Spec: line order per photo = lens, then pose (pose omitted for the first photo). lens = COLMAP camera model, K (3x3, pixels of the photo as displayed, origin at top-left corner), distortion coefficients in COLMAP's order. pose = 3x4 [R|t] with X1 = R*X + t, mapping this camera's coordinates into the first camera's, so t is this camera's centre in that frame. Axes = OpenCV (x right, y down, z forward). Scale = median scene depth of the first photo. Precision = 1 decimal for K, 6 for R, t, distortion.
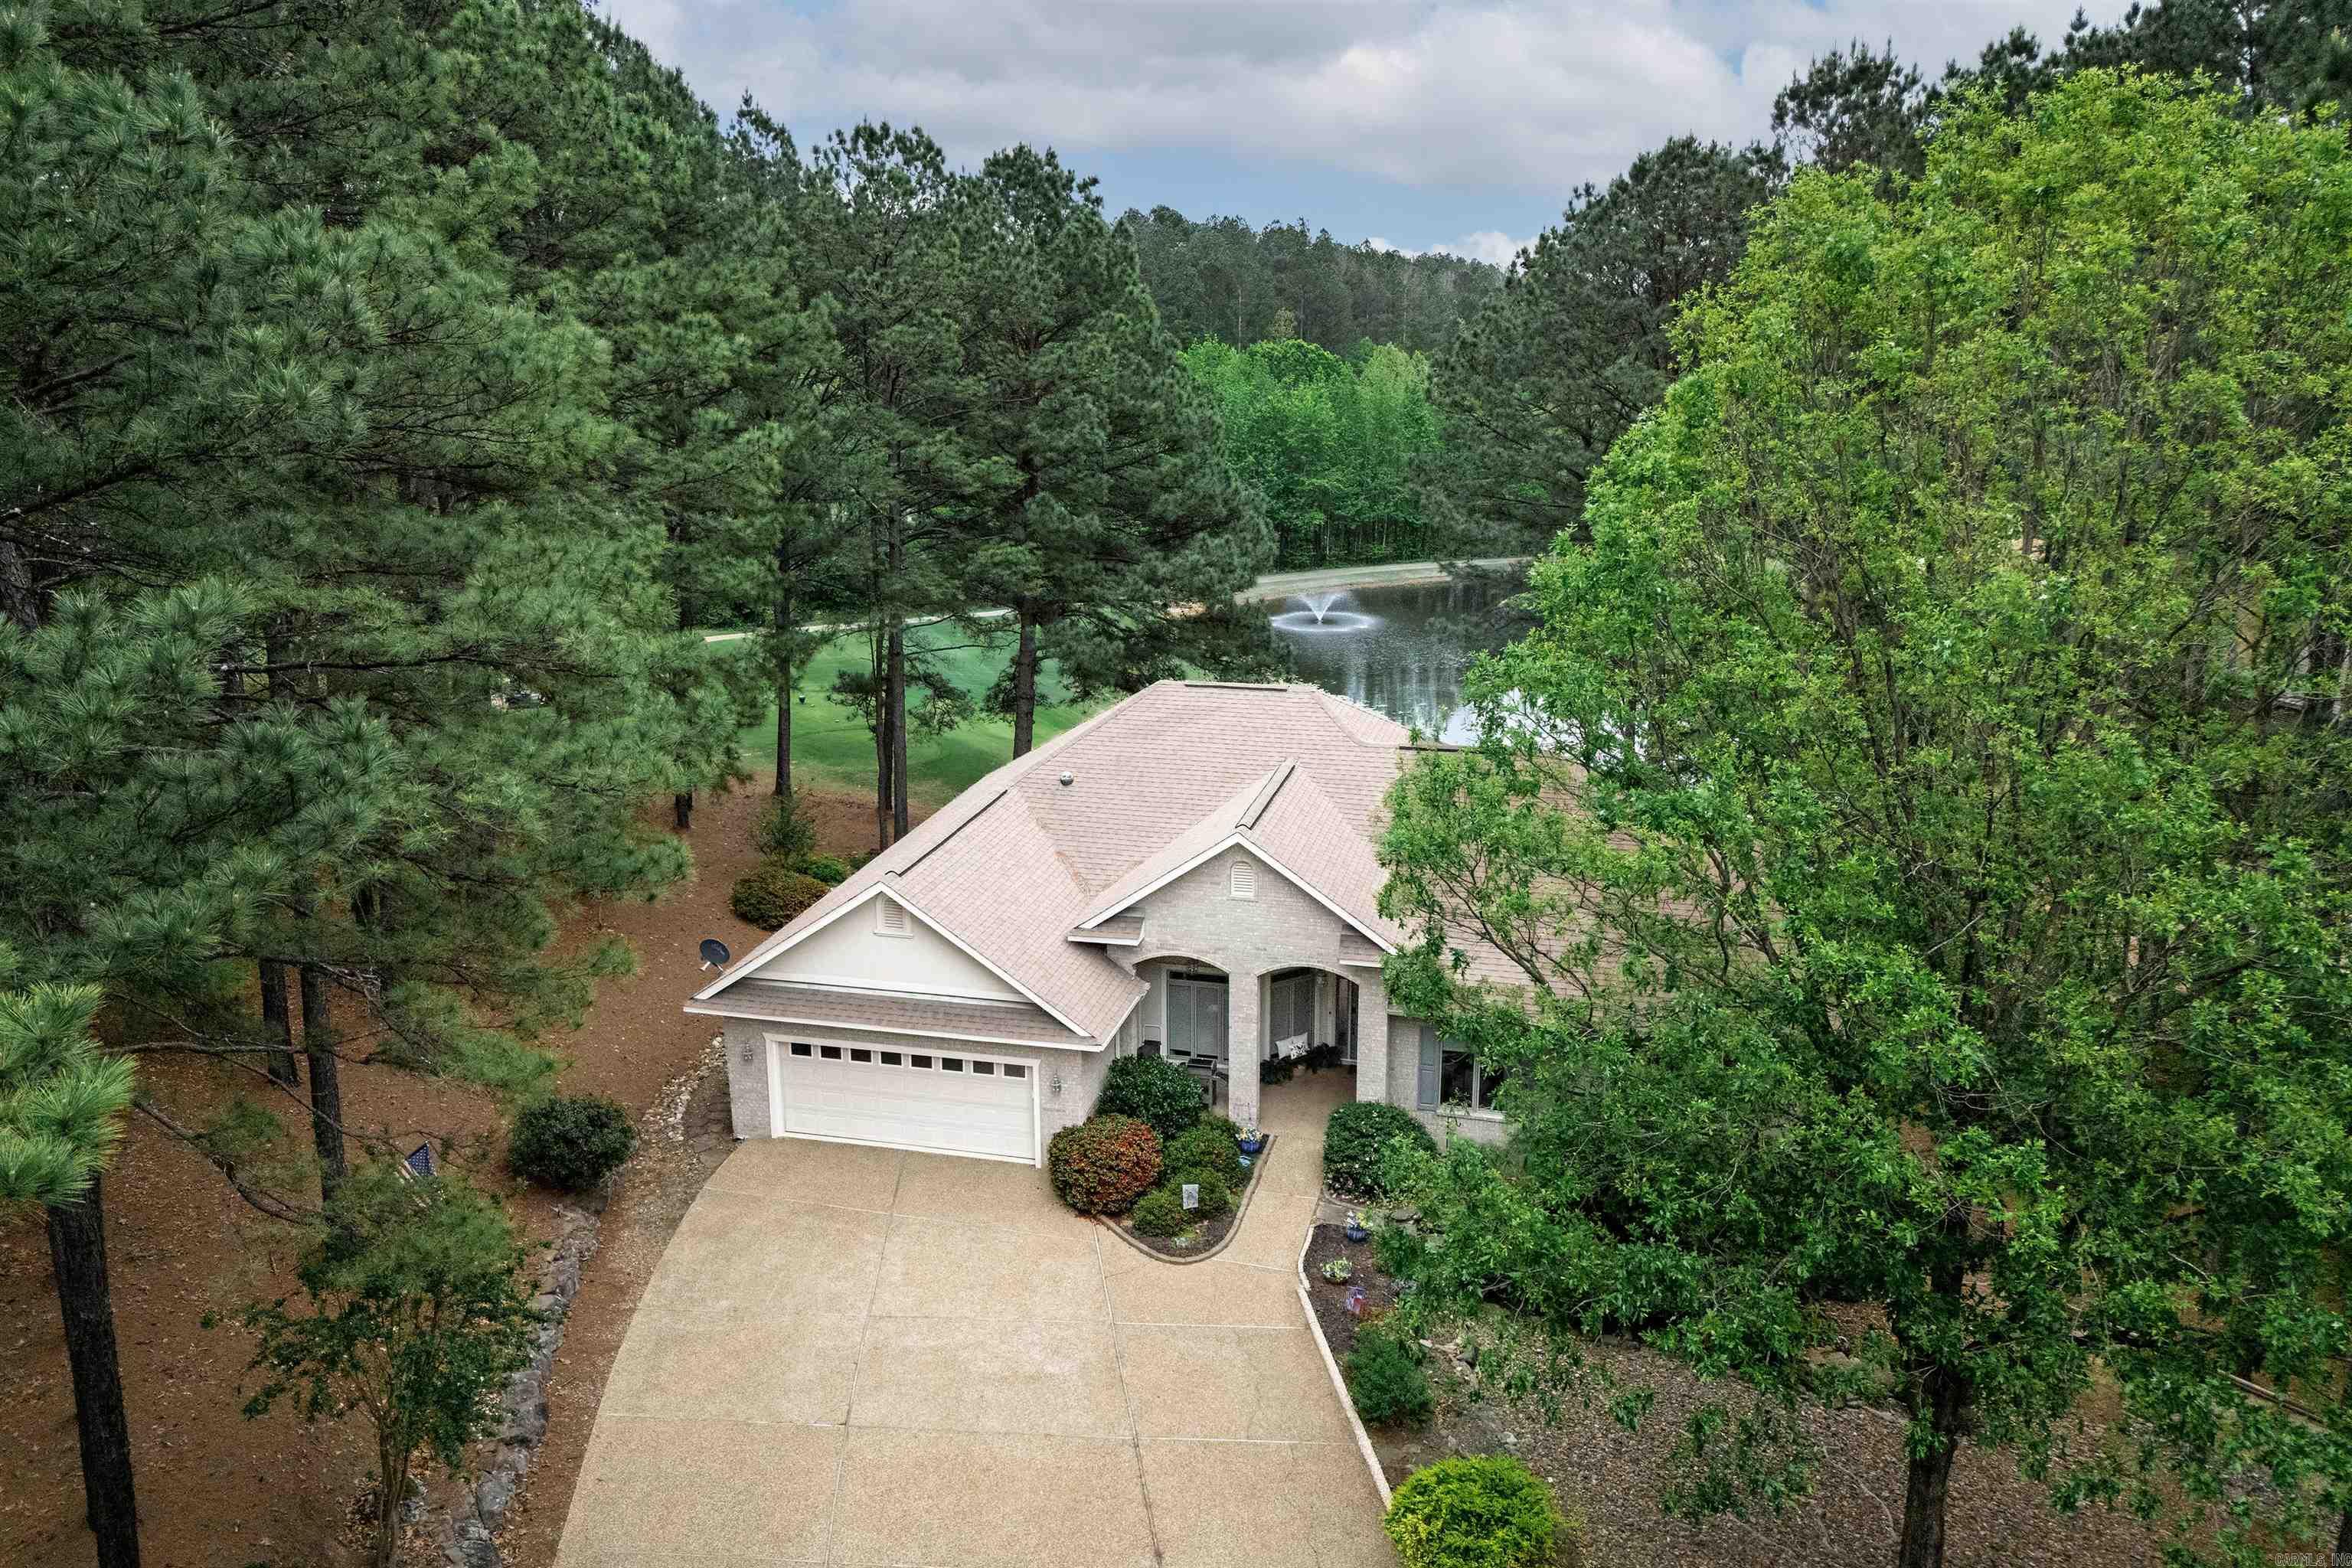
lens RADIAL K [[1609.0, 0, 1255.2], [0, 1609.0, 784.5], [0, 0, 1]] dist [0.141039, -0.223121]
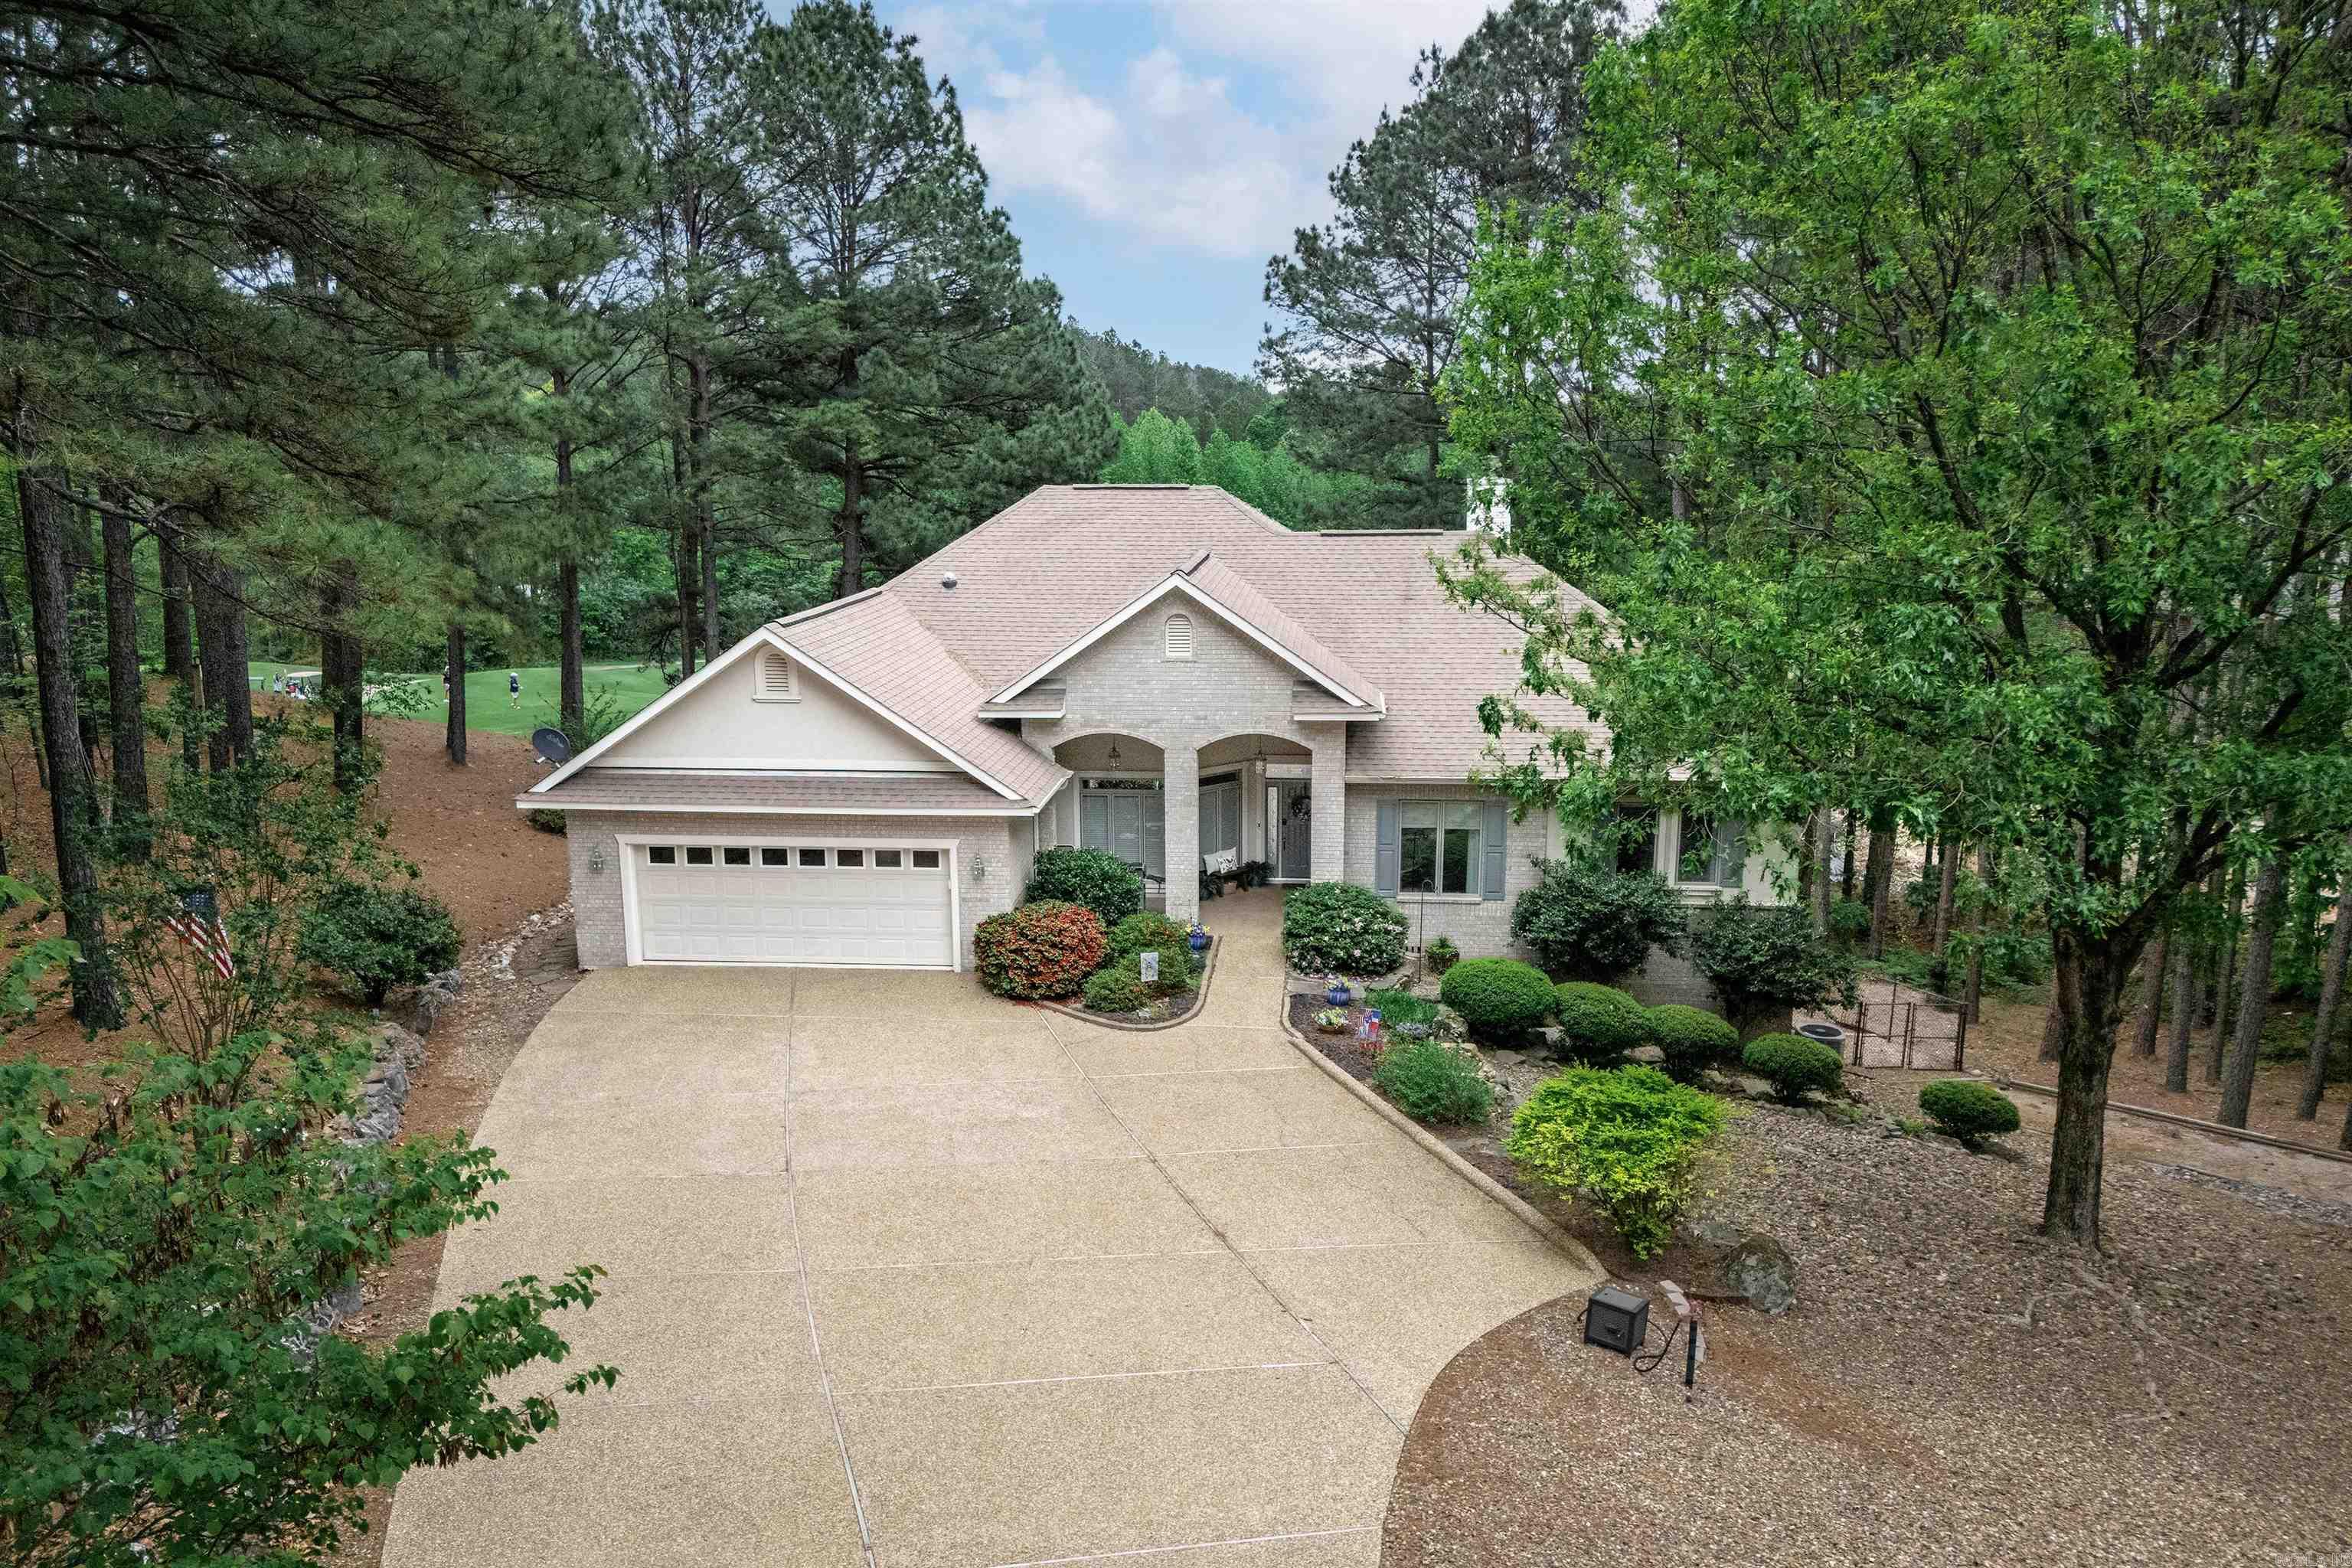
lens RADIAL K [[1609.0, 0, 1255.2], [0, 1609.0, 784.5], [0, 0, 1]] dist [0.141039, -0.223121]
pose [[0.989932, -0.038230, 0.136283, -0.091819], [0.043385, 0.998443, -0.035058, 0.176569], [-0.134730, 0.040617, 0.990049, 0.121806]]
